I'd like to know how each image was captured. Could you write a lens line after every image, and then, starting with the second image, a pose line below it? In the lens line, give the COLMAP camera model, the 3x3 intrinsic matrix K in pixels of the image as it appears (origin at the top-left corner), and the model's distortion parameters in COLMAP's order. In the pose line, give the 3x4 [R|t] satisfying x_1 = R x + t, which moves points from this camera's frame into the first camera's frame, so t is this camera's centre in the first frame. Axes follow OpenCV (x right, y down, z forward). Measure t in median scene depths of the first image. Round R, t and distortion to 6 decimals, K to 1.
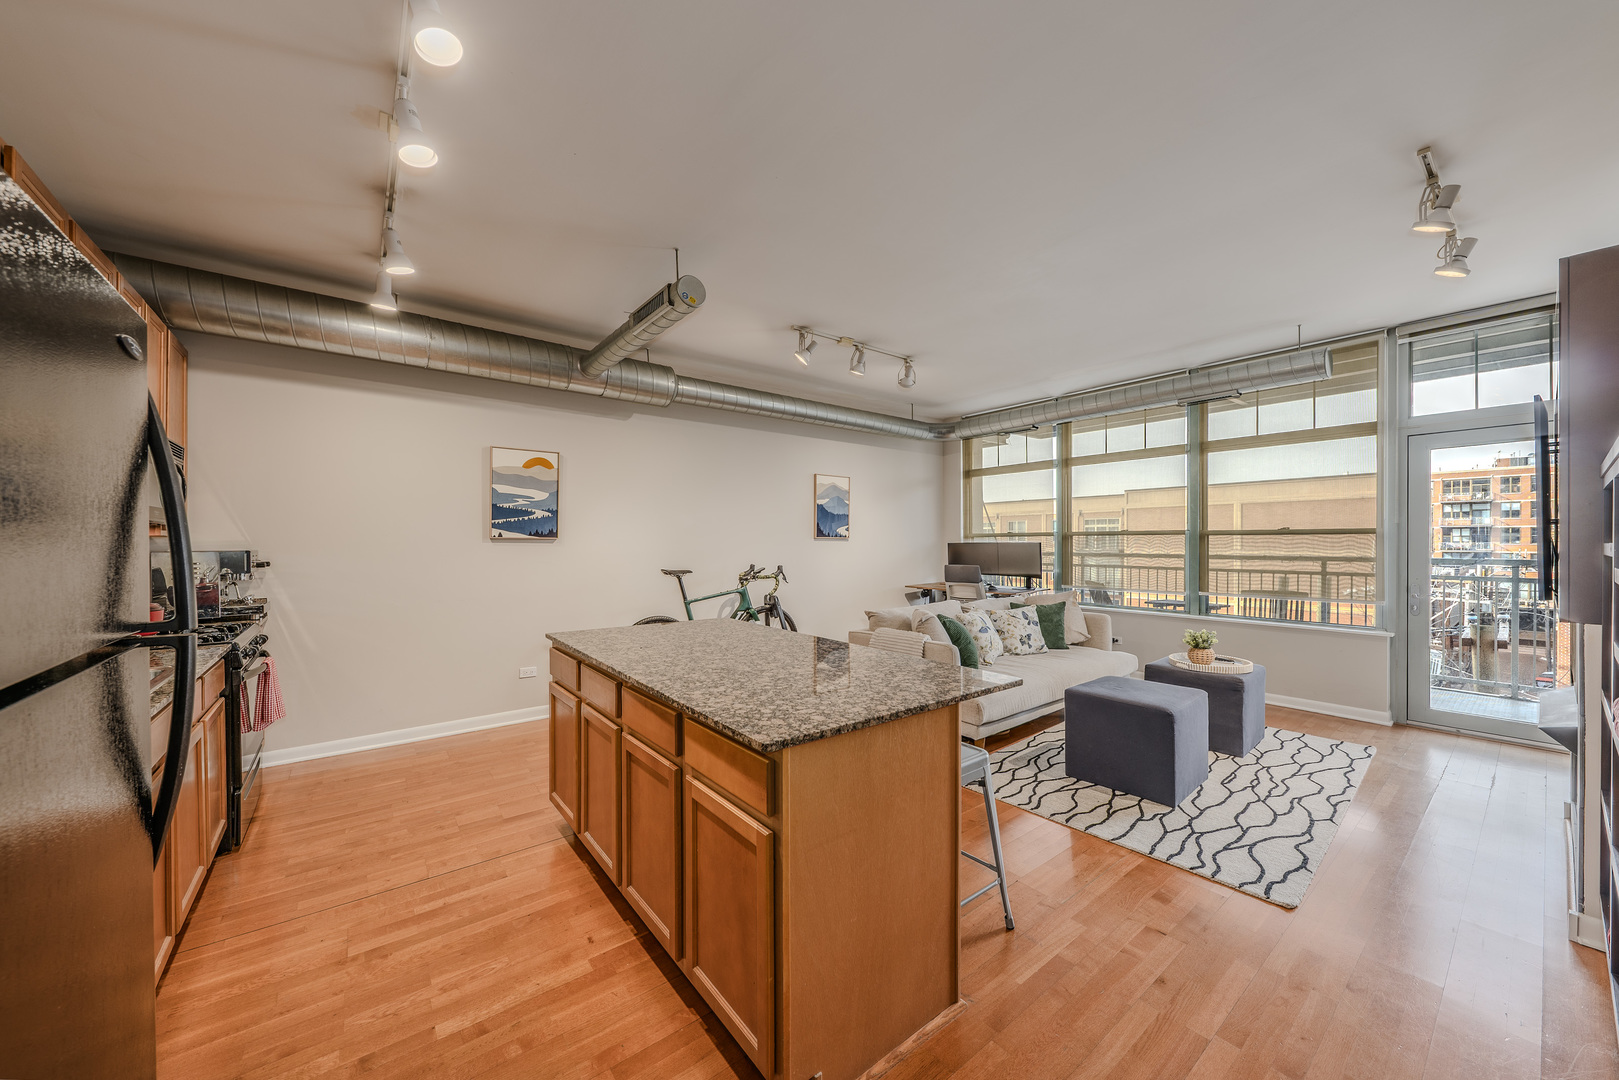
lens RADIAL K [[584.0, 0, 802.6], [0, 584.0, 545.2], [0, 0, 1]] dist [-0.000441, -0.000452]
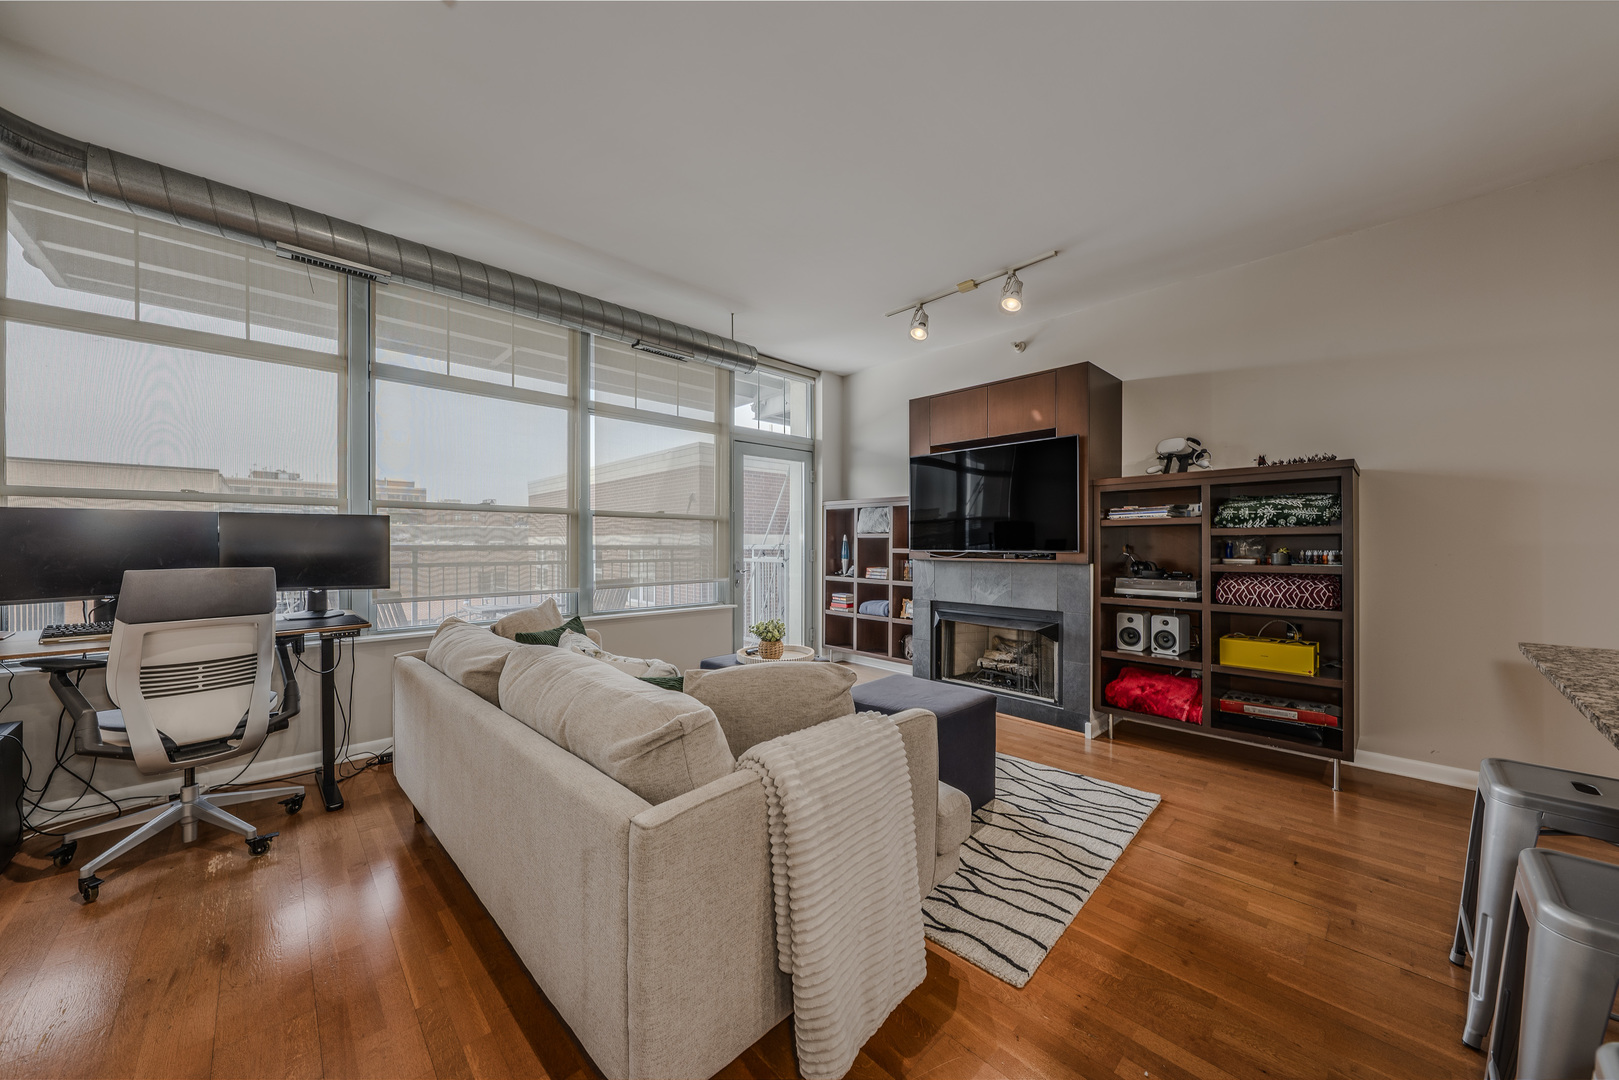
lens RADIAL K [[565.9, 0, 809.0], [0, 565.9, 543.8], [0, 0, 1]] dist [0.001658, 0.000039]
pose [[-0.110447, 0.004294, 0.993873, -0.156982], [0.006604, 0.999972, -0.003586, 0.030495], [-0.993860, 0.006168, -0.110472, 0.942612]]
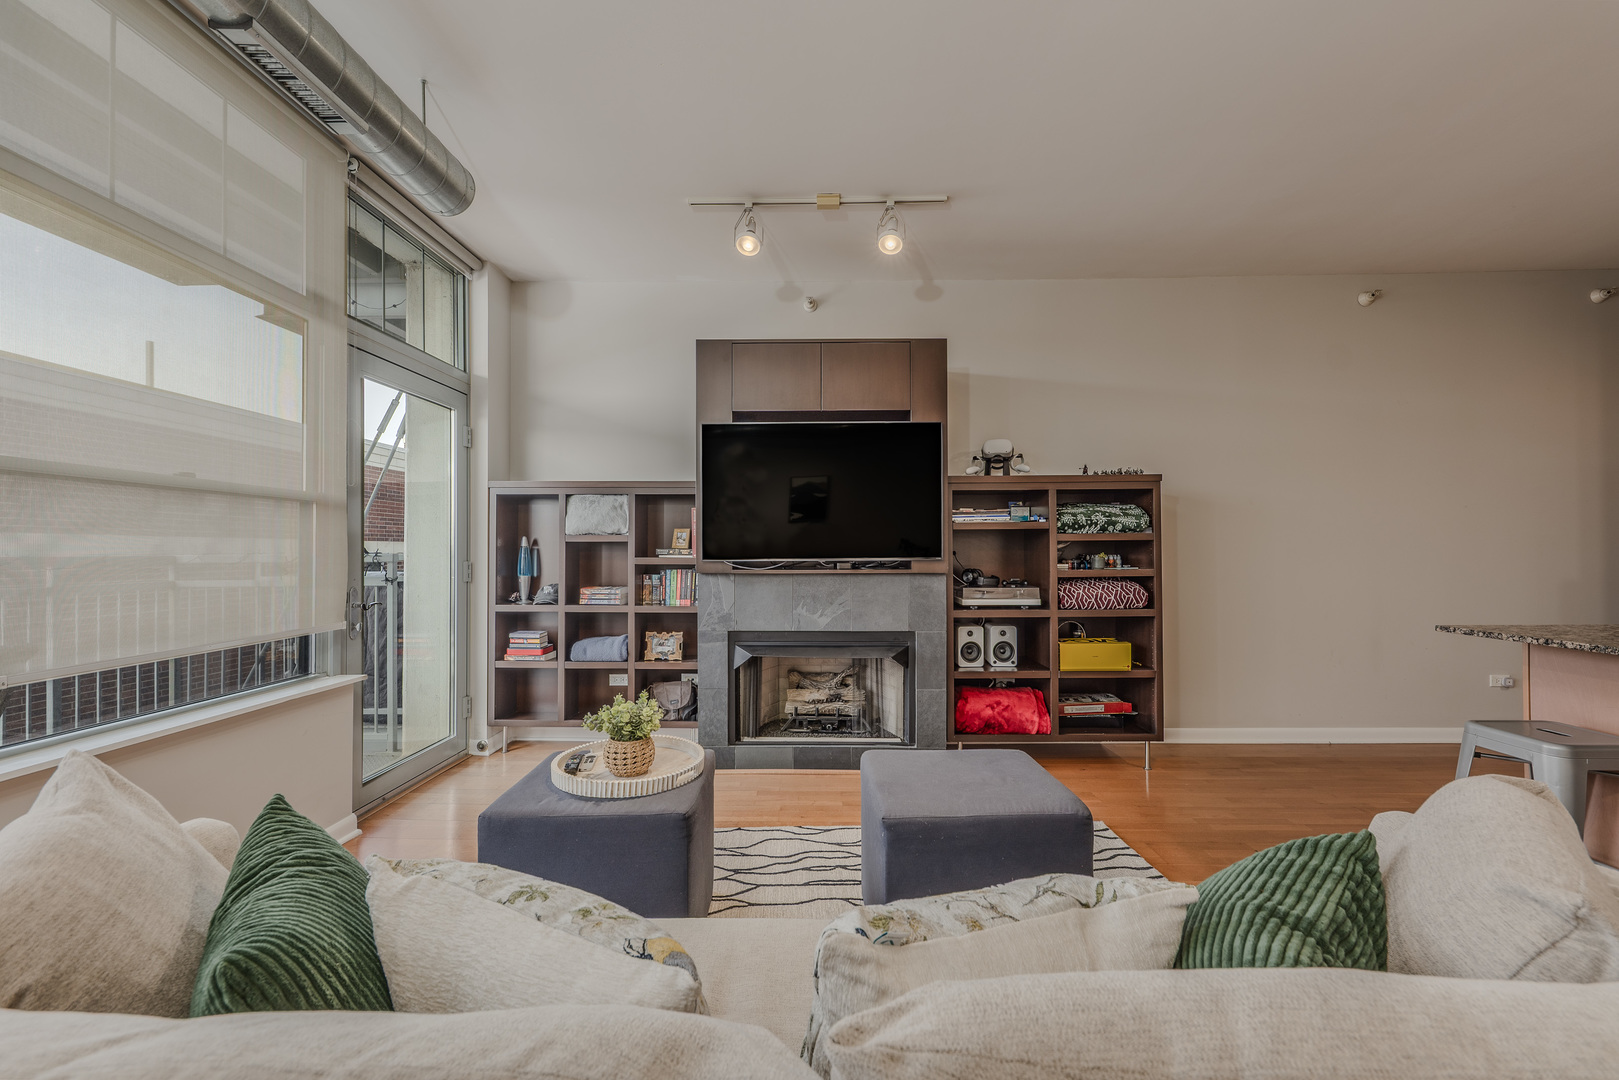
lens RADIAL K [[656.9, 0, 810.2], [0, 656.9, 544.5], [0, 0, 1]] dist [-0.002126, 0.000014]
pose [[-0.783016, 0.011664, 0.621892, 0.230244], [0.010139, 0.999931, -0.005989, 0.027066], [-0.621919, 0.001616, -0.783080, 1.196324]]
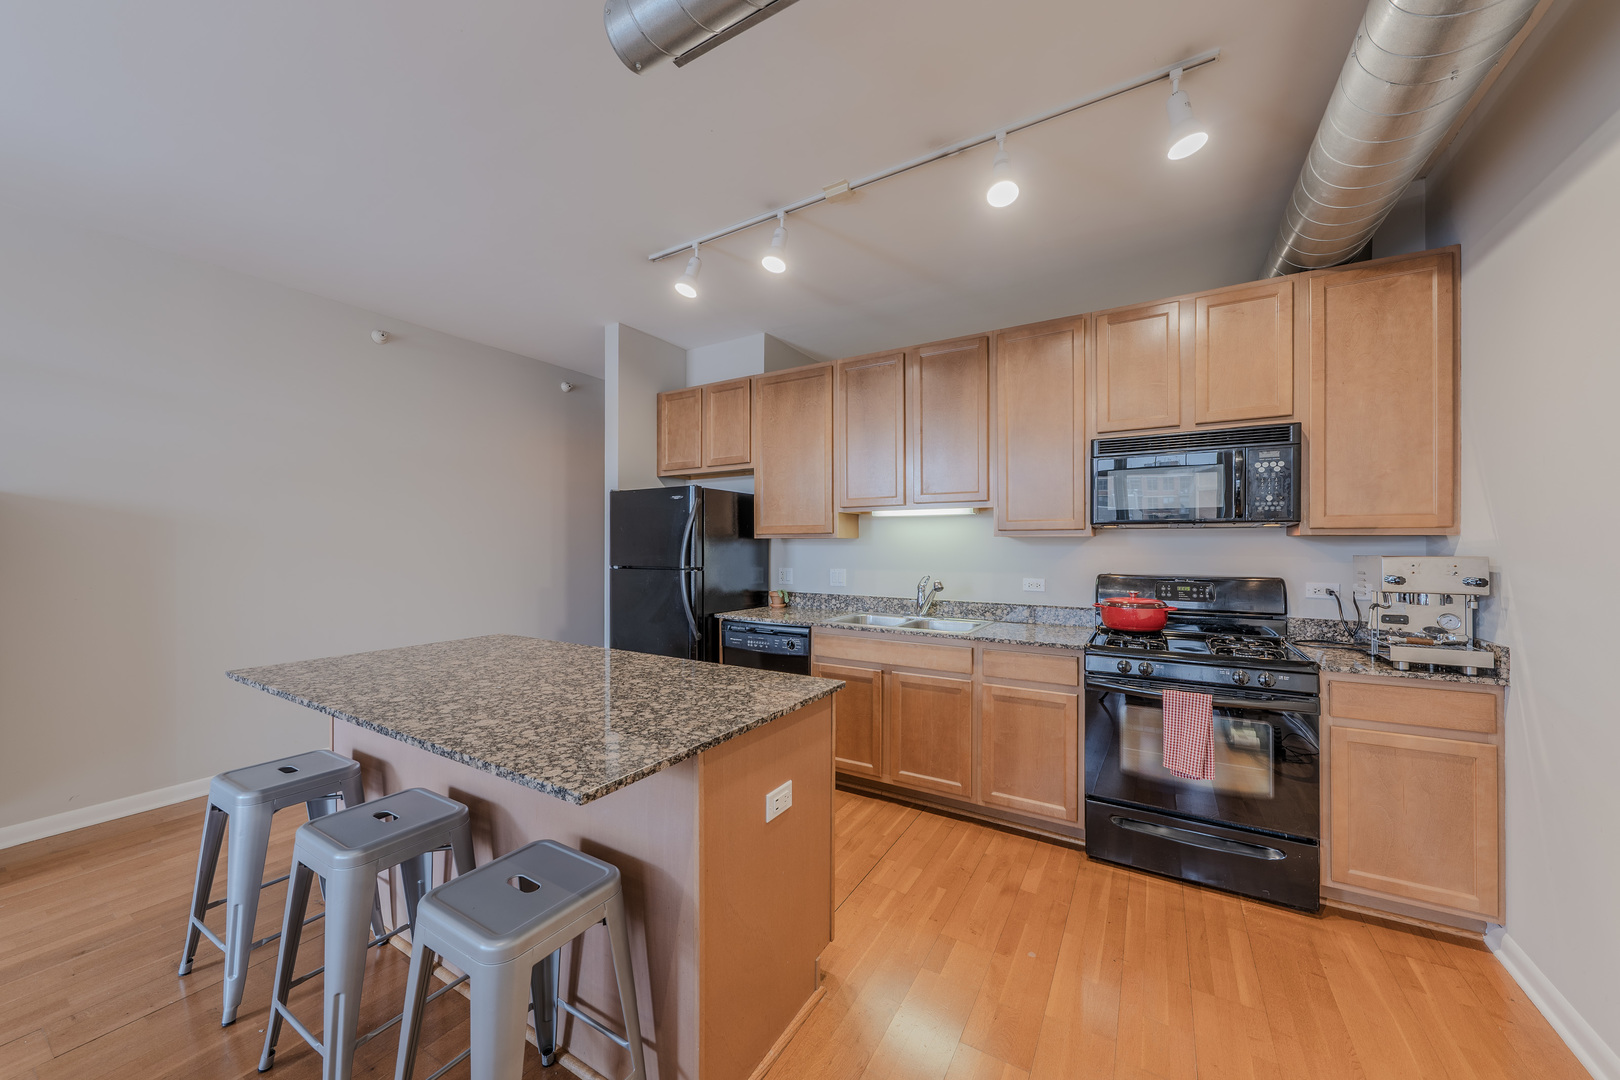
lens RADIAL K [[575.3, 0, 812.3], [0, 575.3, 542.9], [0, 0, 1]] dist [0.000170, -0.000138]
pose [[-0.928264, 0.001695, -0.371919, -0.100135], [0.001771, 0.999998, 0.000138, -0.004685], [0.371919, -0.000531, -0.928265, 1.038416]]
